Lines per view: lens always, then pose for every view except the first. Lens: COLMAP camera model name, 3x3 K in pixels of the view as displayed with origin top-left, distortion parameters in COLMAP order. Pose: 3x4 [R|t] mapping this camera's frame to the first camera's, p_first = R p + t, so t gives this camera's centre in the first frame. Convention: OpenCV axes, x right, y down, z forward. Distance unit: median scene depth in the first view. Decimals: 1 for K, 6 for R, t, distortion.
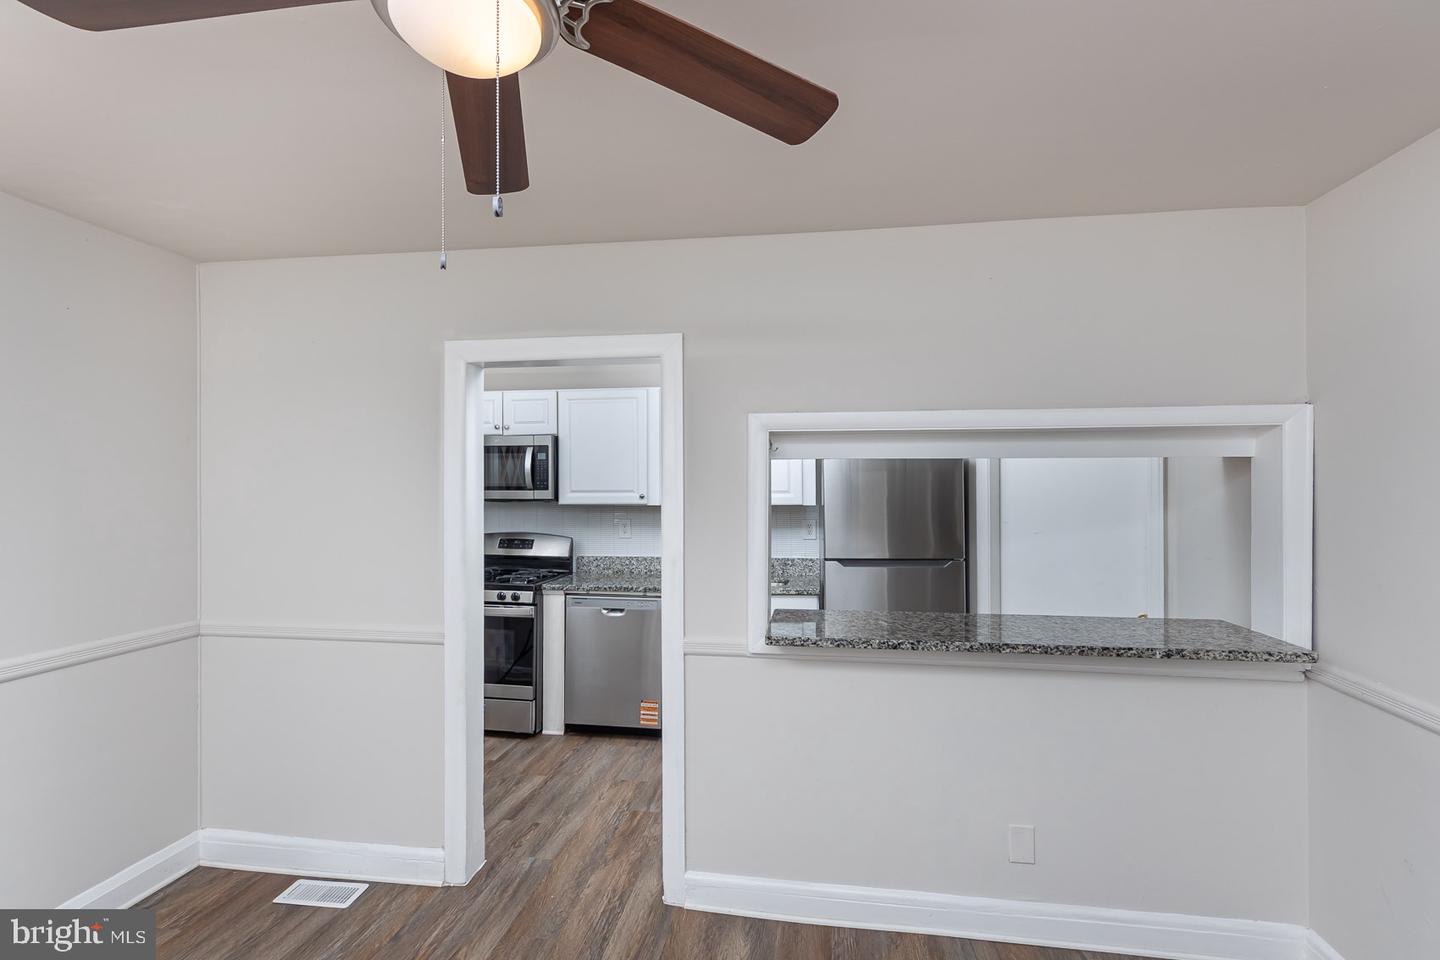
lens RADIAL K [[672.5, 0, 727.6], [0, 672.5, 482.9], [0, 0, 1]] dist [-0.001101, 0.001773]
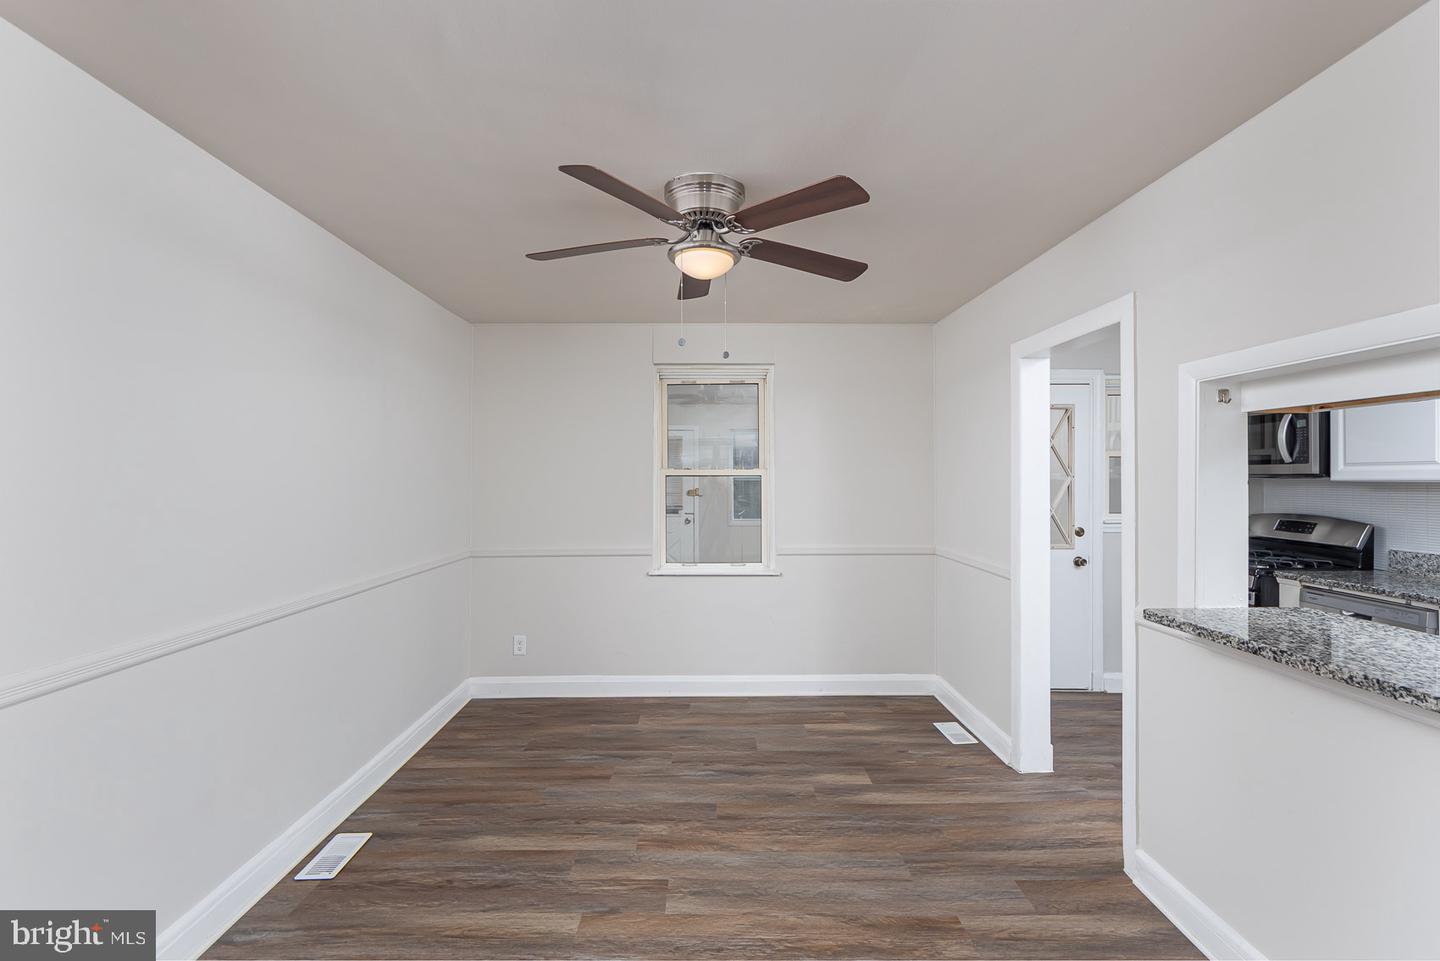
lens RADIAL K [[672.5, 0, 725.8], [0, 672.5, 480.1], [0, 0, 1]] dist [-0.001101, 0.001773]
pose [[0.164026, 0.001138, -0.986455, 0.472739], [0.010852, 0.999937, 0.002958, 0.022977], [0.986396, -0.011191, 0.164003, 0.155214]]
